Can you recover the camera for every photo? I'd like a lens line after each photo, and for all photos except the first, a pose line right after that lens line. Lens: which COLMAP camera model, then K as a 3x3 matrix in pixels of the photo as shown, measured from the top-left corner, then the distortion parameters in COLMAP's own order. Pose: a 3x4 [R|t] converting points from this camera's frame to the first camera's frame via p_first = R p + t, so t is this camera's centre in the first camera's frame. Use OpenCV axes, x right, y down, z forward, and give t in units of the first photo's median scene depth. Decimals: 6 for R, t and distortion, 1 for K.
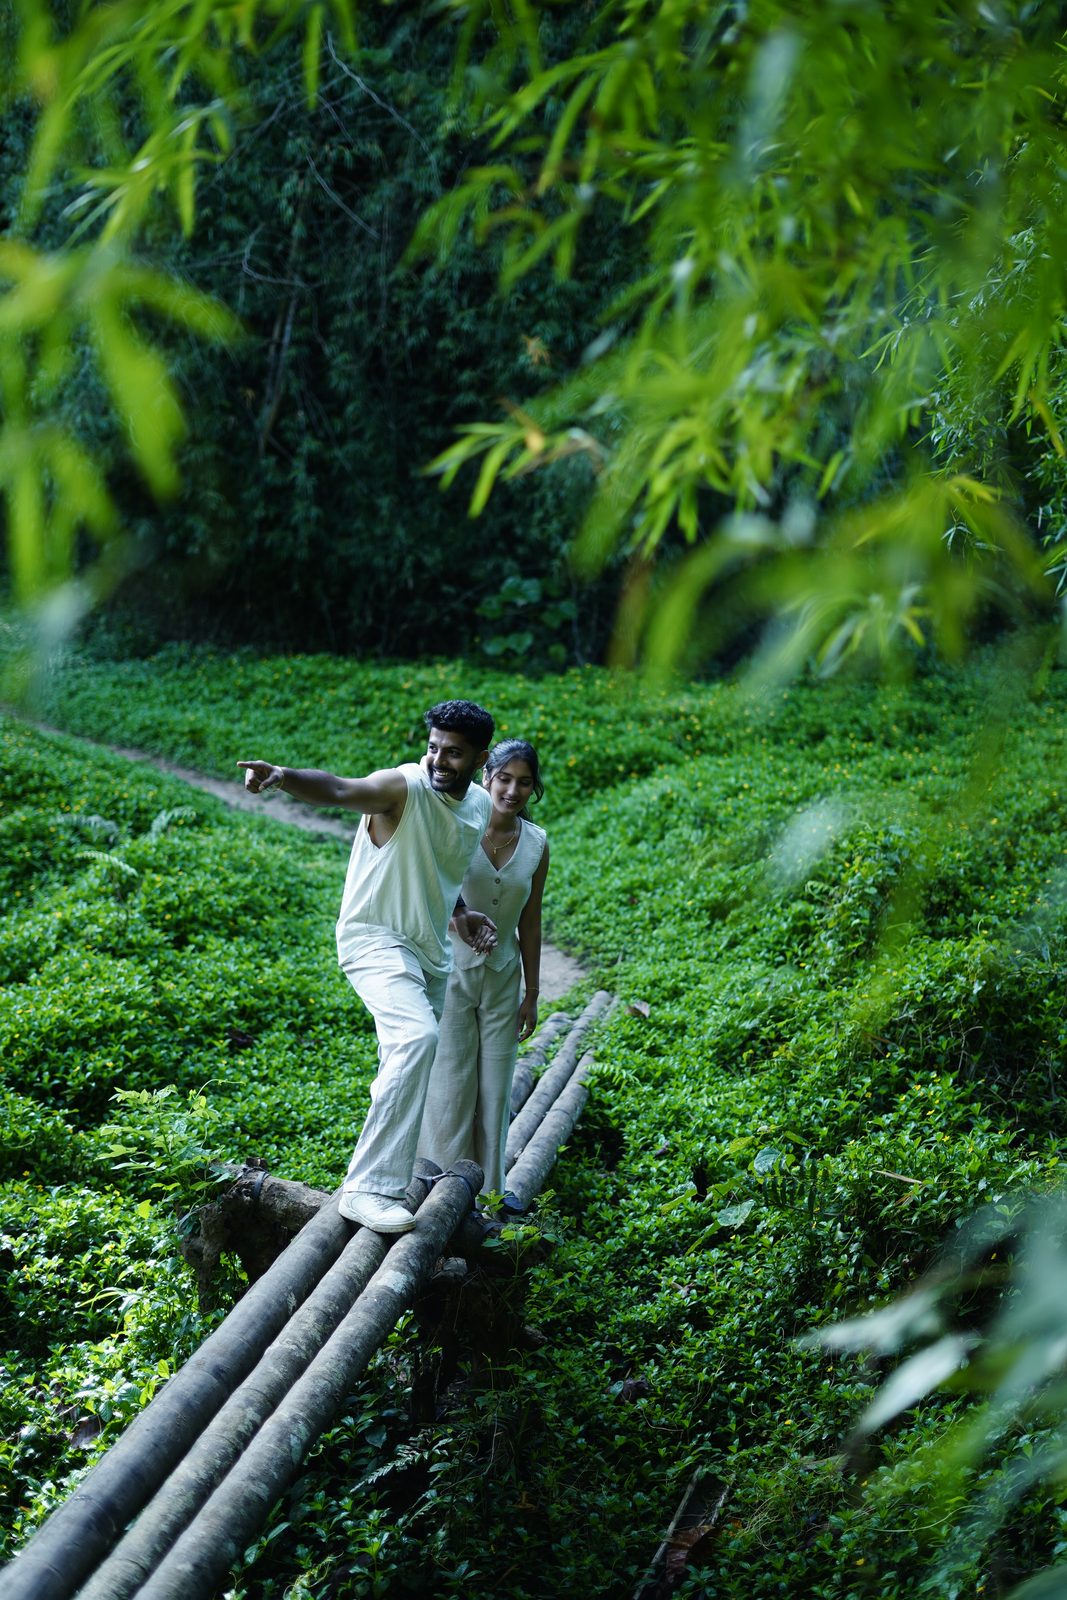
lens RADIAL K [[2379.9, 0, 533.5], [0, 2379.9, 800.0], [0, 0, 1]] dist [-0.003035, -0.007915]
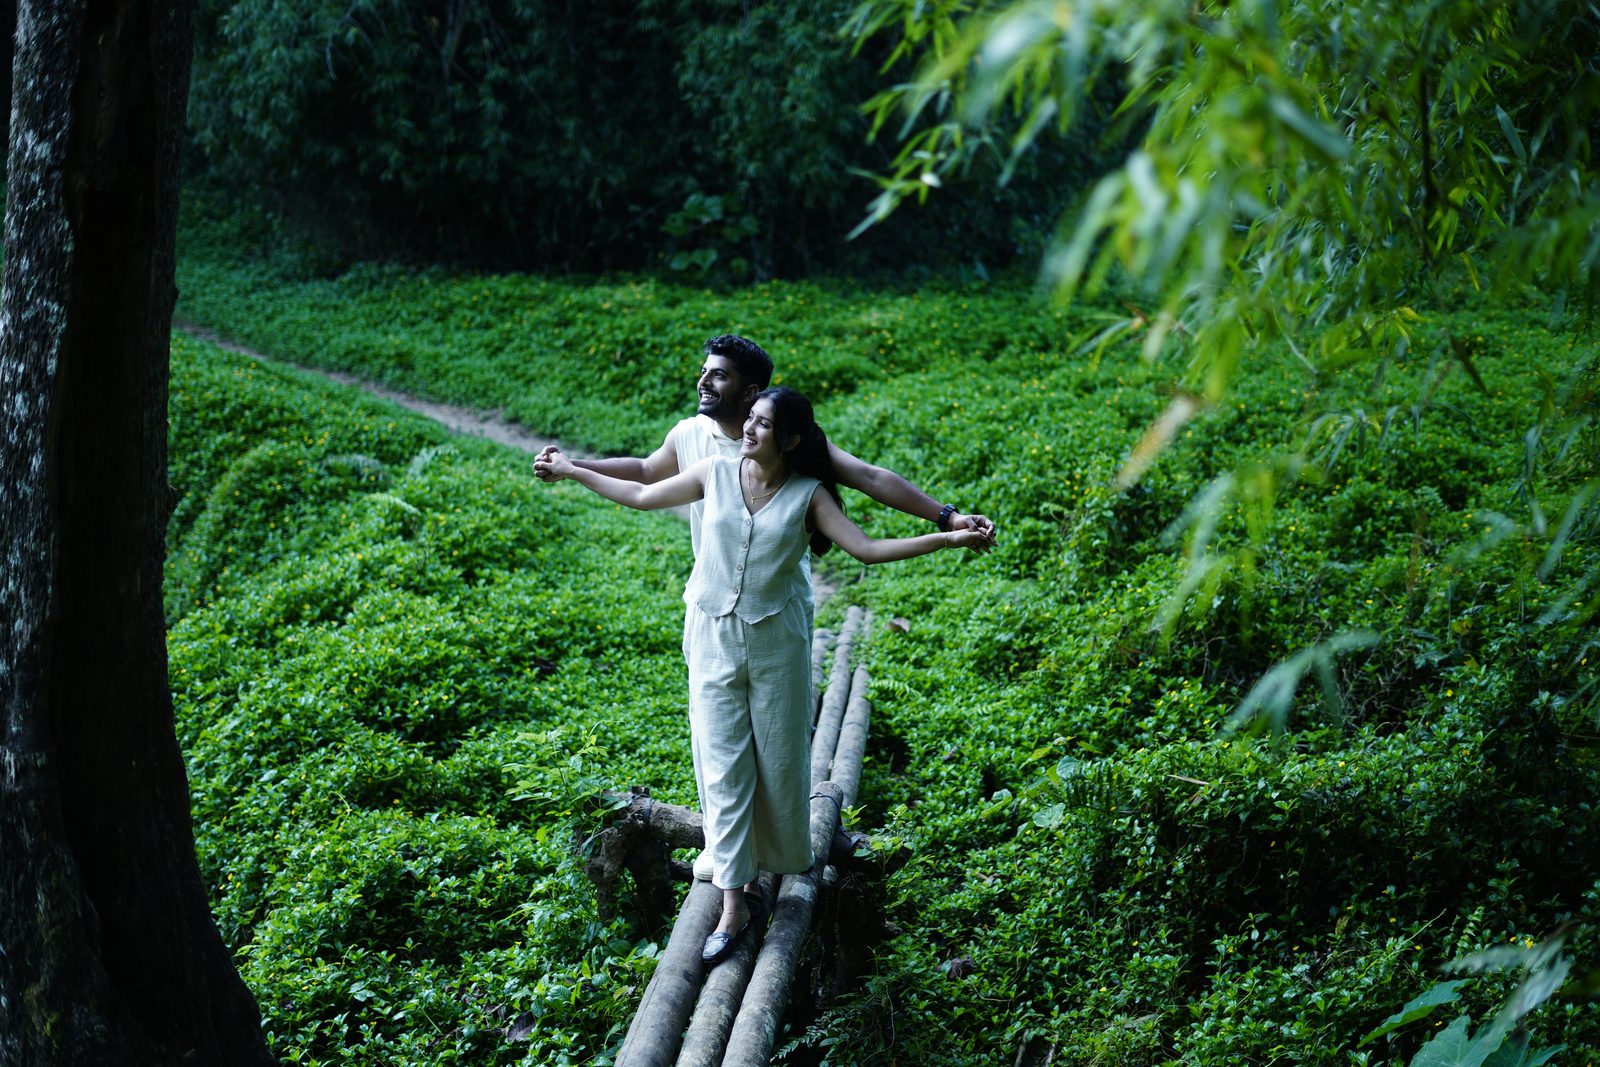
lens RADIAL K [[2379.9, 0, 800.0], [0, 2379.9, 533.5], [0, 0, 1]] dist [-0.003035, -0.007915]
pose [[0.996995, -0.034072, 0.069571, -0.076323], [0.029136, 0.997066, 0.070784, -0.034092], [-0.071779, -0.068545, 0.995063, -0.097503]]
